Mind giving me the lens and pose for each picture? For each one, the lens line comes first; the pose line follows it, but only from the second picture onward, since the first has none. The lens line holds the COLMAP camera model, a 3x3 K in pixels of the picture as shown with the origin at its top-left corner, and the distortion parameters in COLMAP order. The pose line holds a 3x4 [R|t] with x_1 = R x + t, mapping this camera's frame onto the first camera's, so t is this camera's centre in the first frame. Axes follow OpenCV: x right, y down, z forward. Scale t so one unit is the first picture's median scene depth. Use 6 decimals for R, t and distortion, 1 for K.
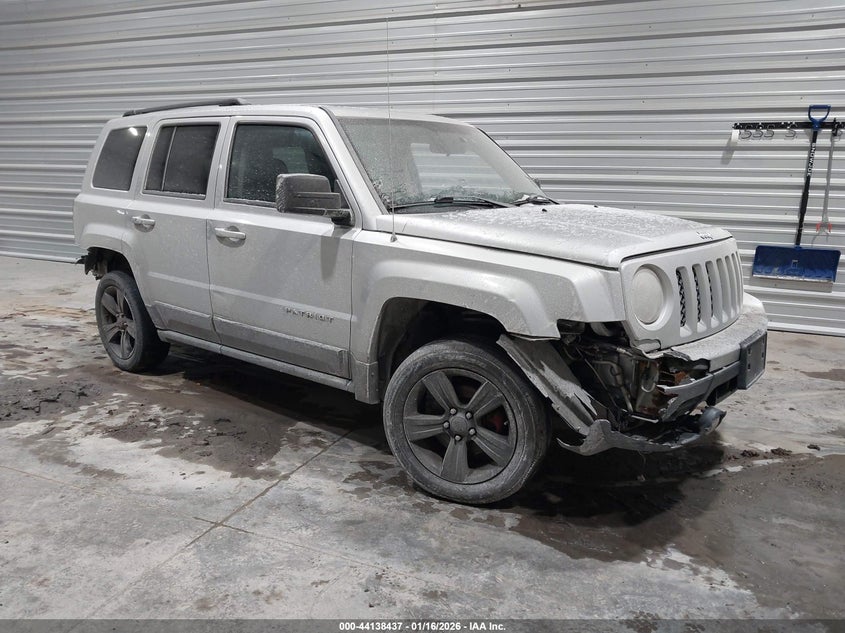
lens RADIAL K [[659.4, 0, 425.2], [0, 659.4, 315.6], [0, 0, 1]] dist [-0.001783, -0.007757]
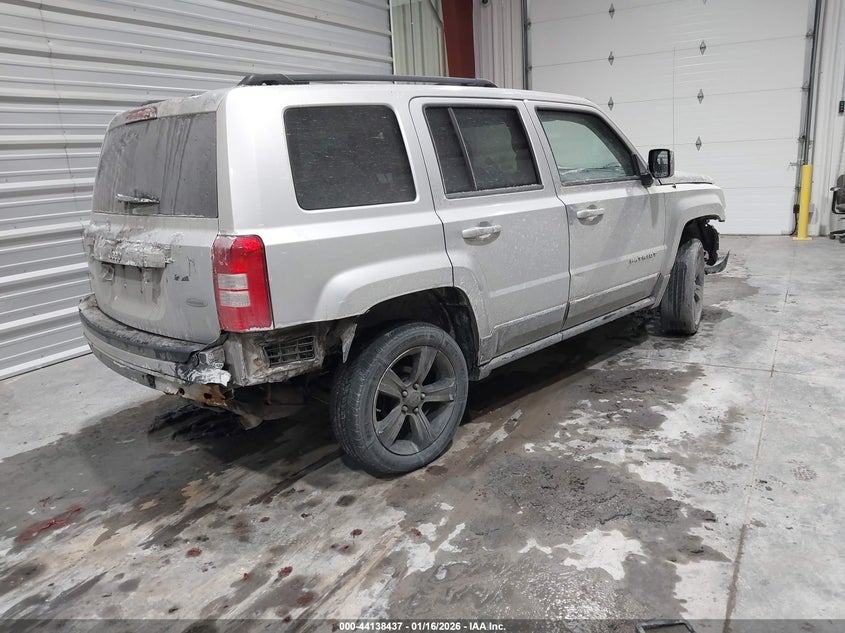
lens RADIAL K [[659.4, 0, 425.2], [0, 659.4, 315.6], [0, 0, 1]] dist [-0.001783, -0.007757]
pose [[0.122067, -0.263524, 0.956898, -1.738853], [0.267422, 0.937186, 0.223981, -0.348678], [-0.955816, 0.228555, 0.184872, 1.365598]]
